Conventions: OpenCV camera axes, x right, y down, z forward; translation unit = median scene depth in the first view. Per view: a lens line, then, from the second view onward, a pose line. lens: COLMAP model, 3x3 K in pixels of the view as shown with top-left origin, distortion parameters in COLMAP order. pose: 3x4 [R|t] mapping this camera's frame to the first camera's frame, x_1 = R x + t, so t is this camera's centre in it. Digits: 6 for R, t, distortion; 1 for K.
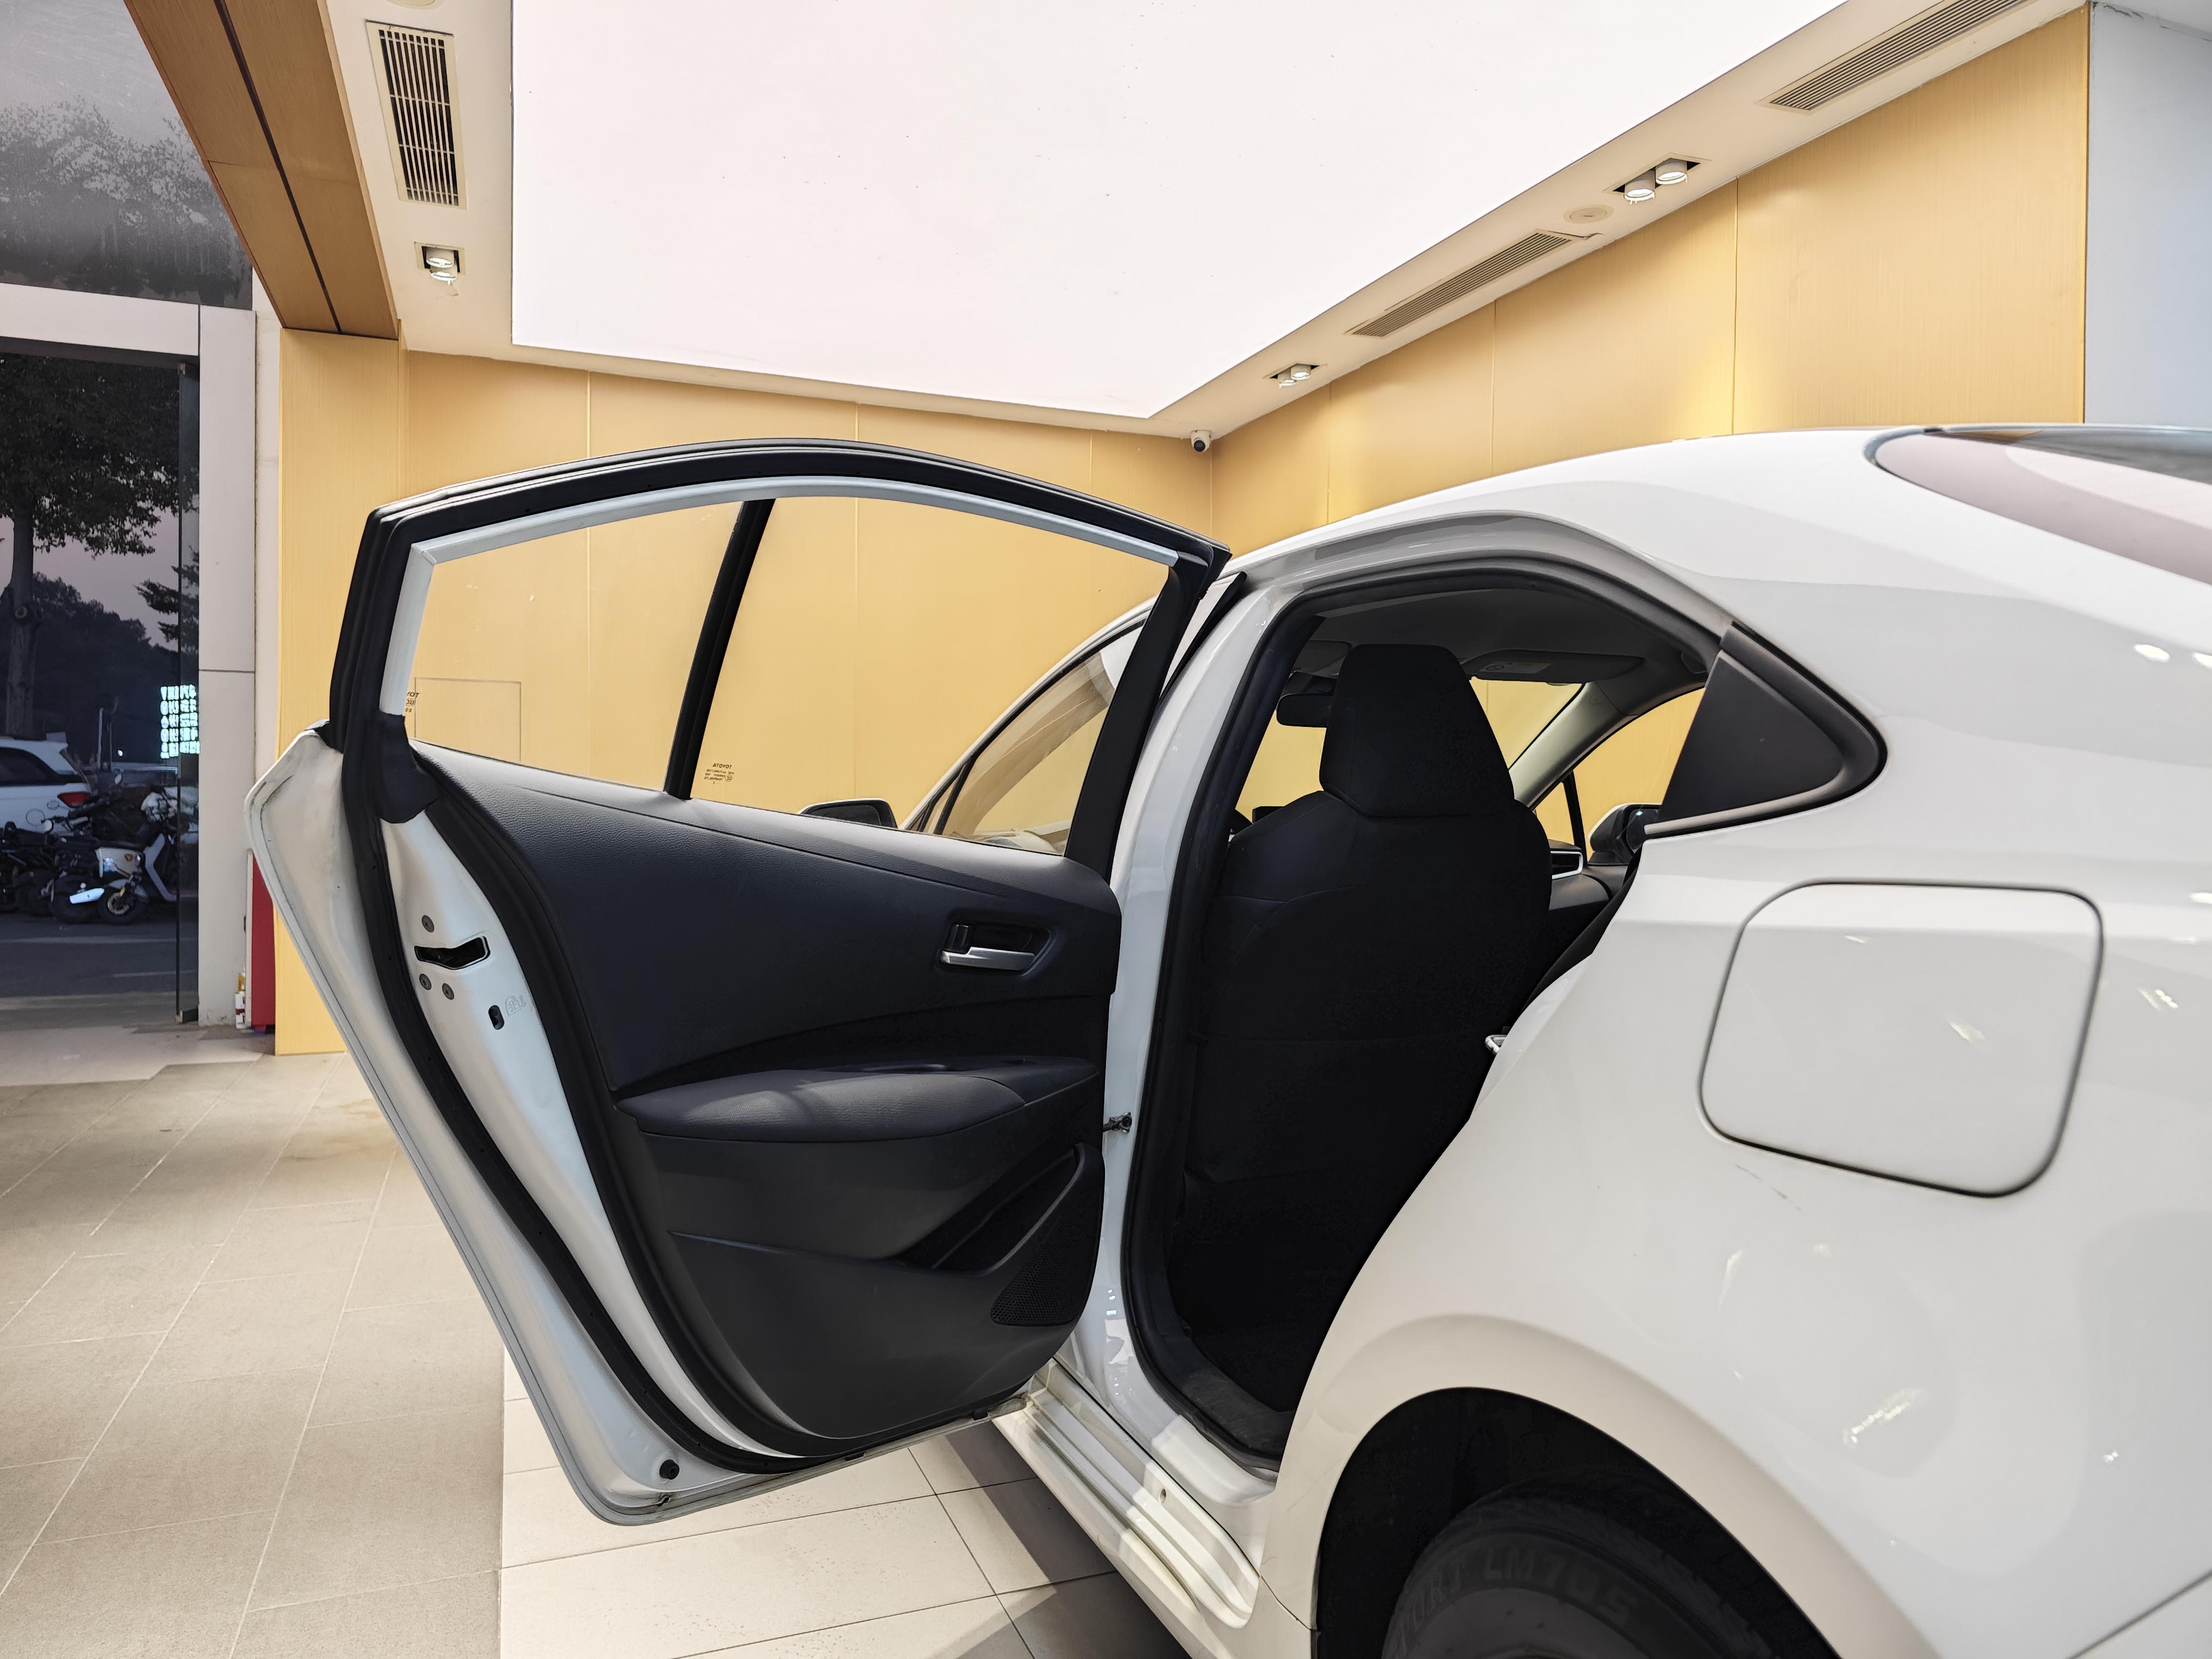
lens RADIAL K [[1498.6, 0, 1118.3], [0, 1498.6, 822.7], [0, 0, 1]] dist [0.035759, -0.045486]
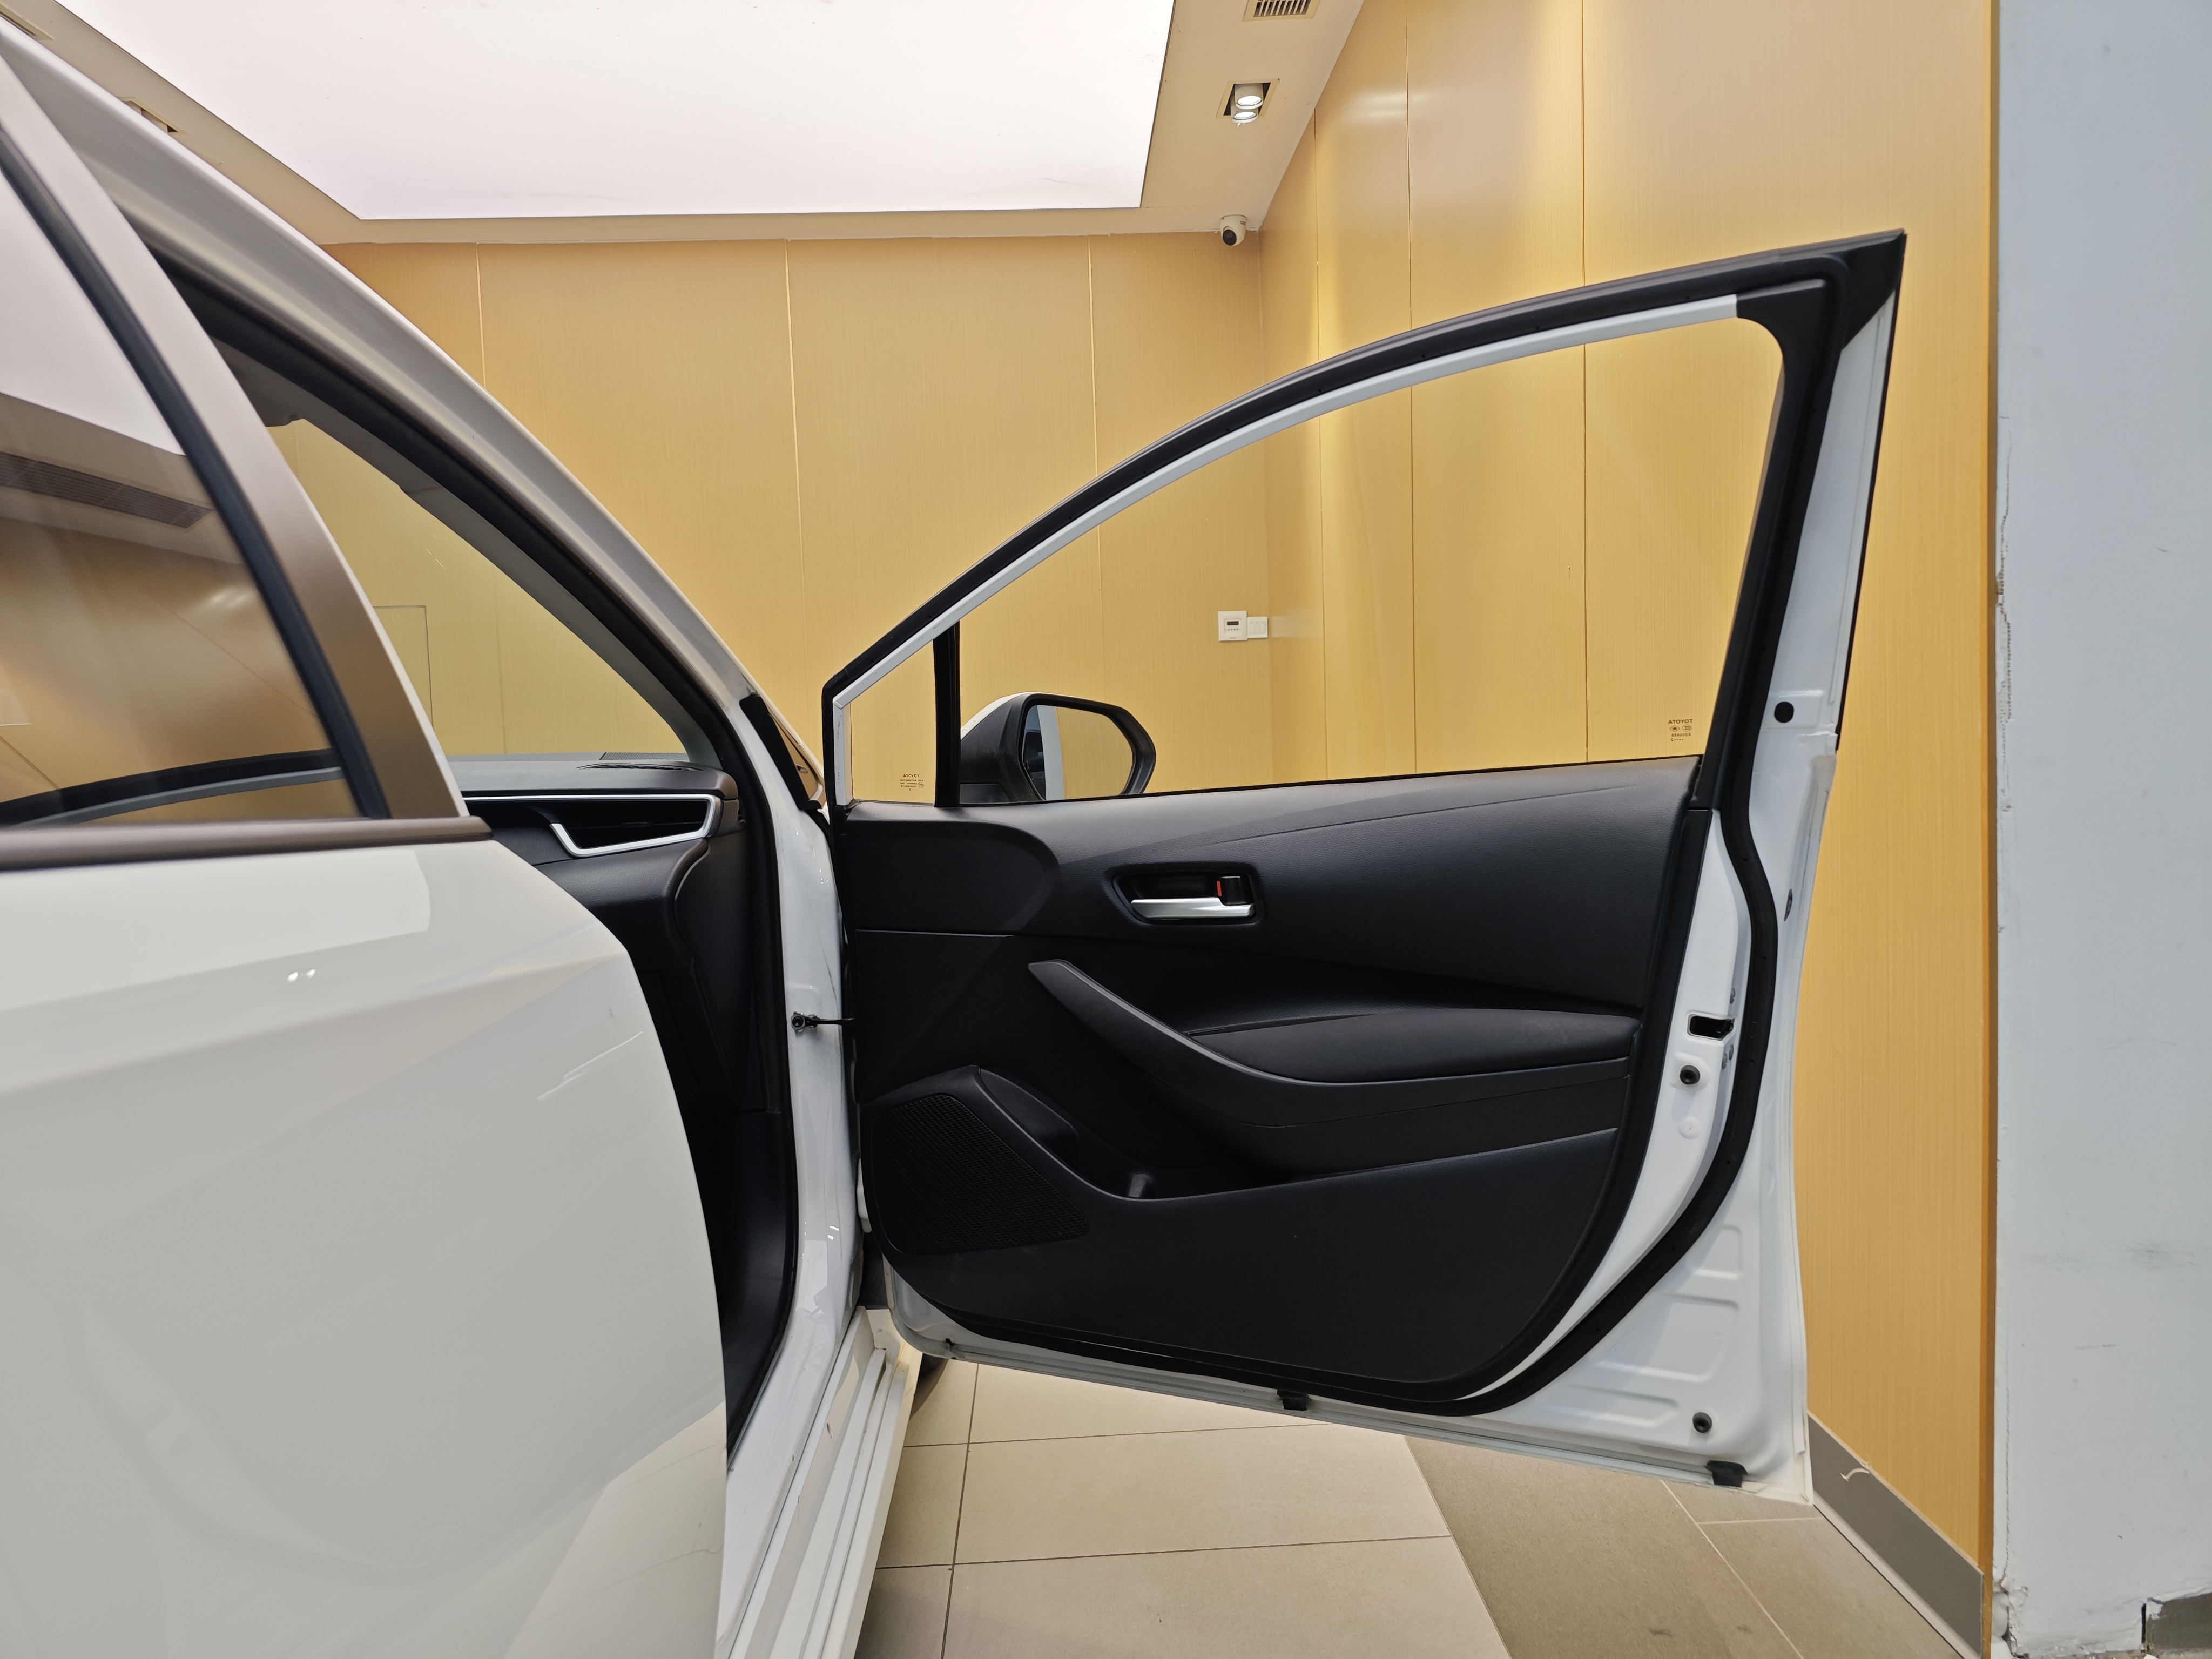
lens RADIAL K [[1498.6, 0, 1118.3], [0, 1498.6, 822.7], [0, 0, 1]] dist [0.035759, -0.045486]
pose [[0.940575, -0.014605, -0.339272, 0.222697], [0.034569, 0.998003, 0.052873, 0.002391], [0.337822, -0.061459, 0.939201, 0.213043]]
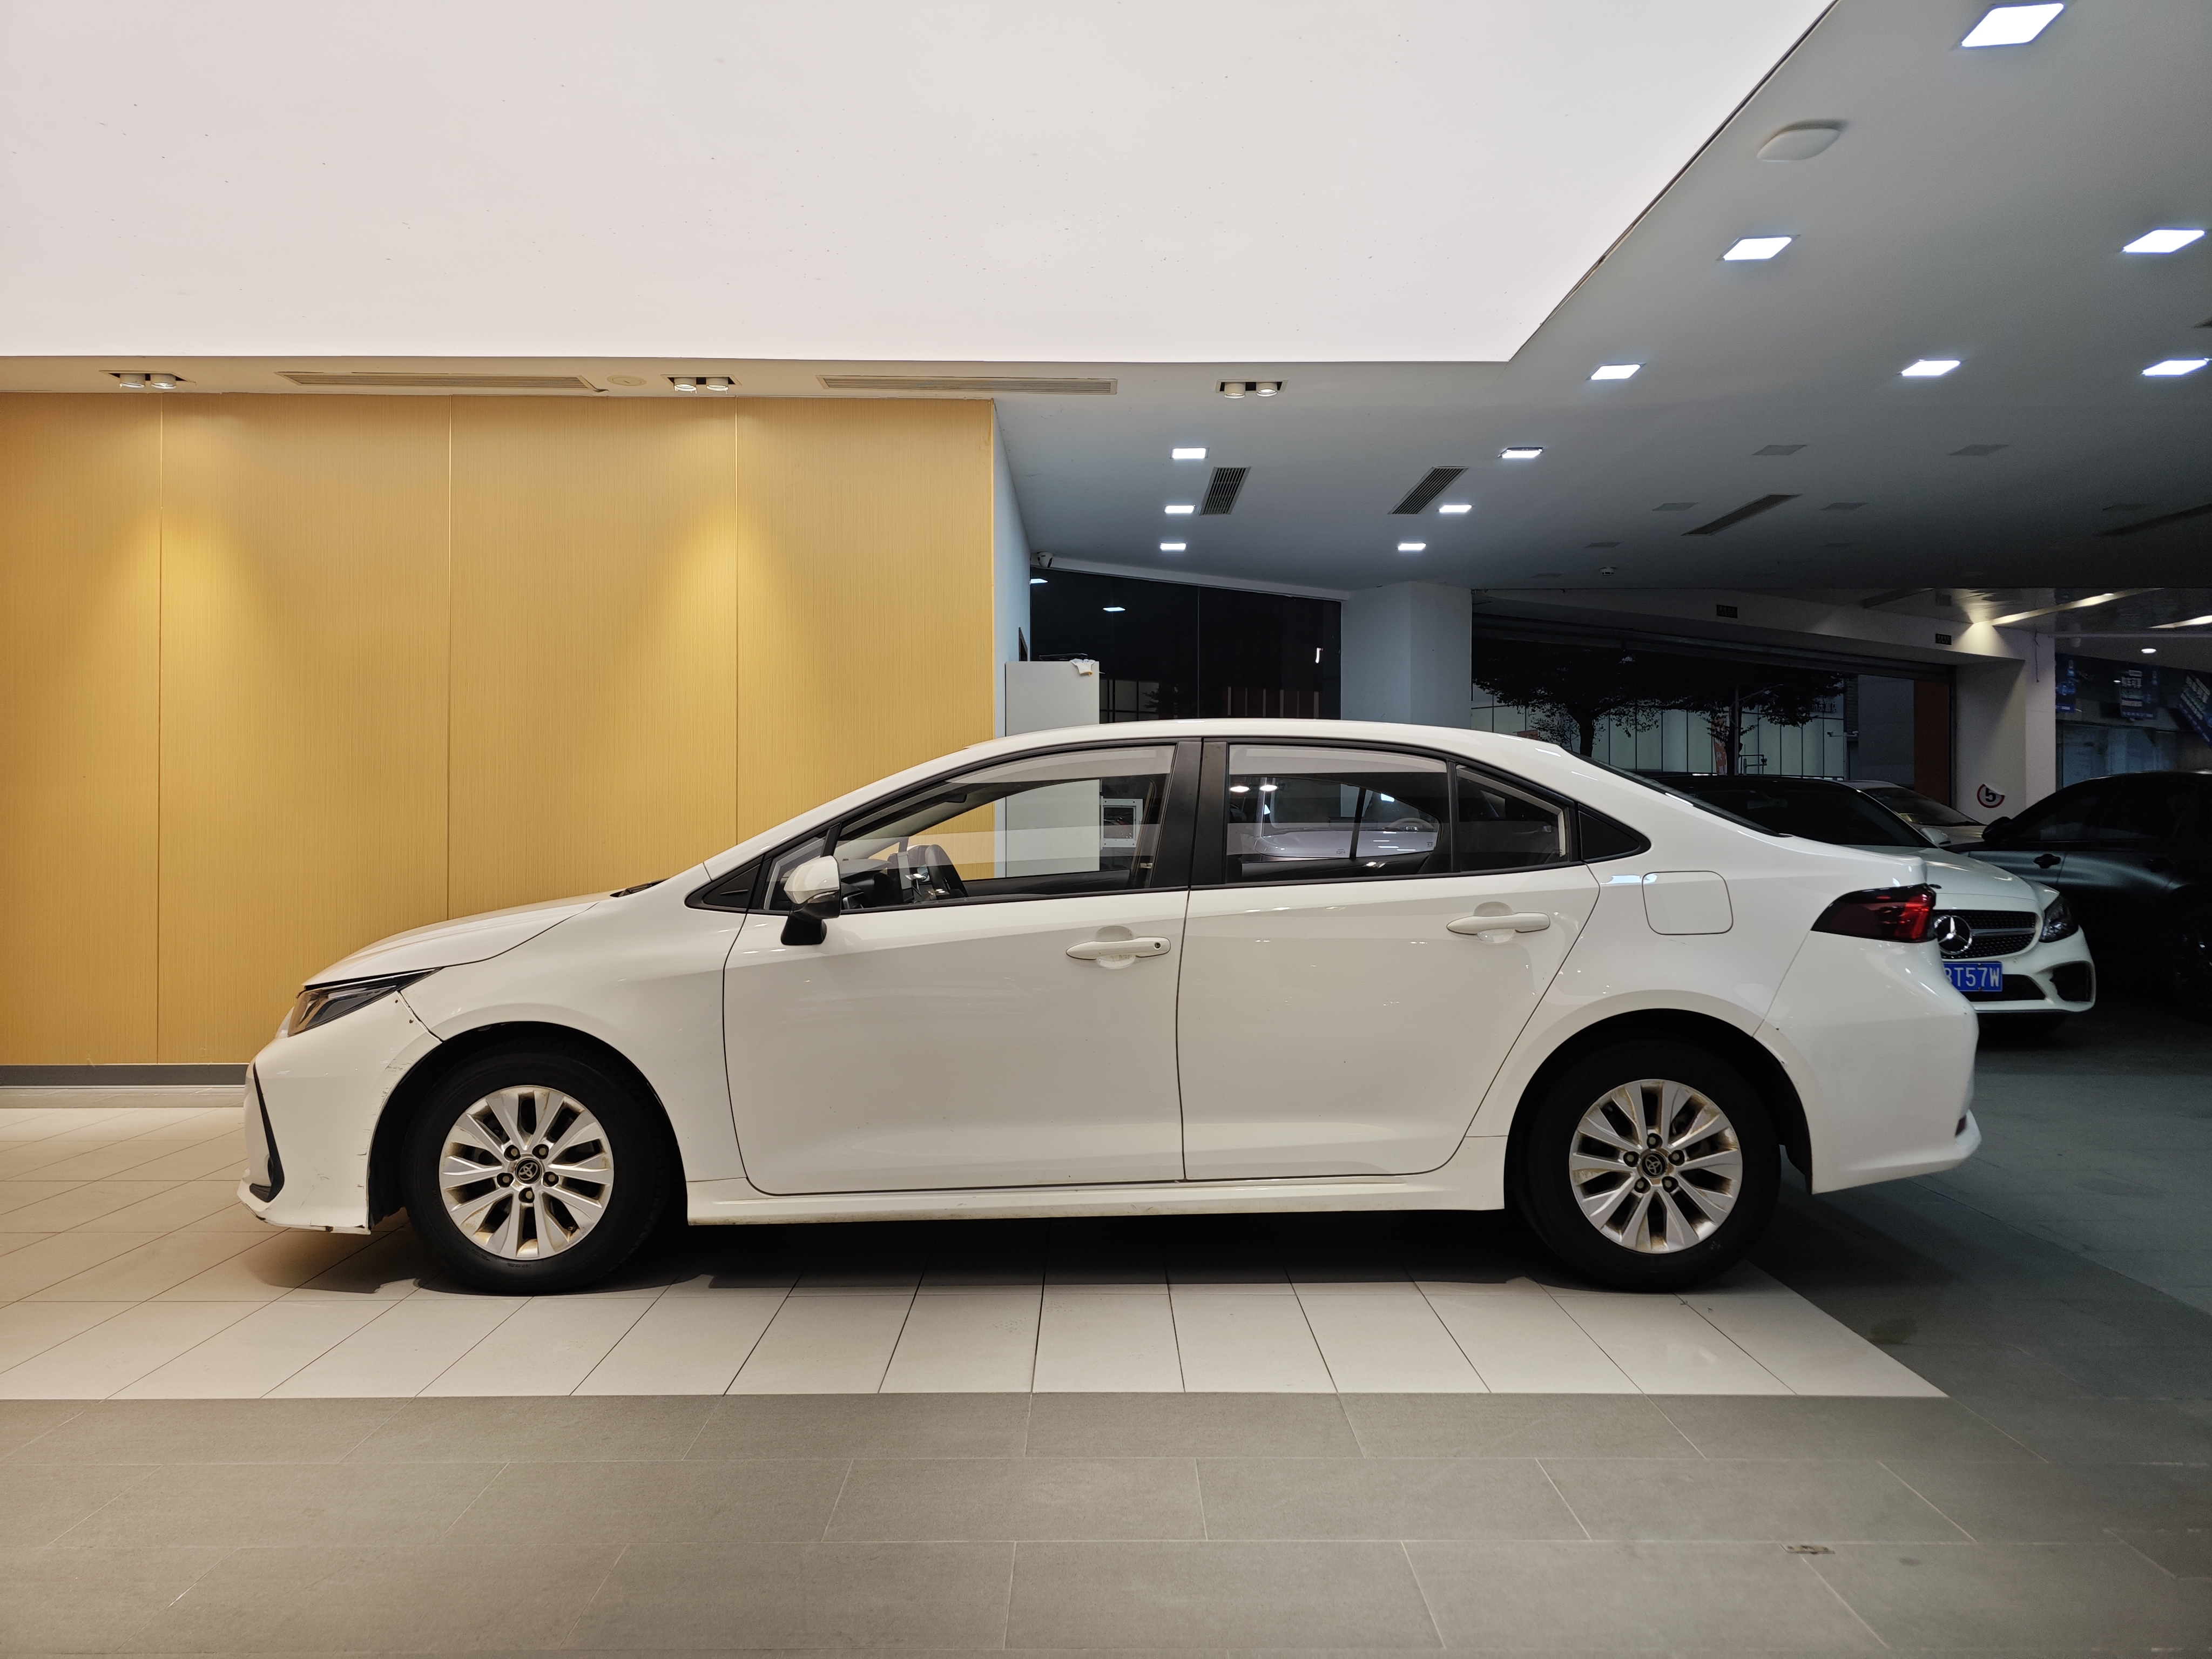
lens RADIAL K [[1498.6, 0, 1118.3], [0, 1498.6, 822.7], [0, 0, 1]] dist [0.035759, -0.045486]
pose [[0.365994, -0.001857, 0.930615, -0.392658], [0.012445, 0.999918, -0.002899, -0.011502], [-0.930534, 0.012643, 0.365987, 0.082258]]
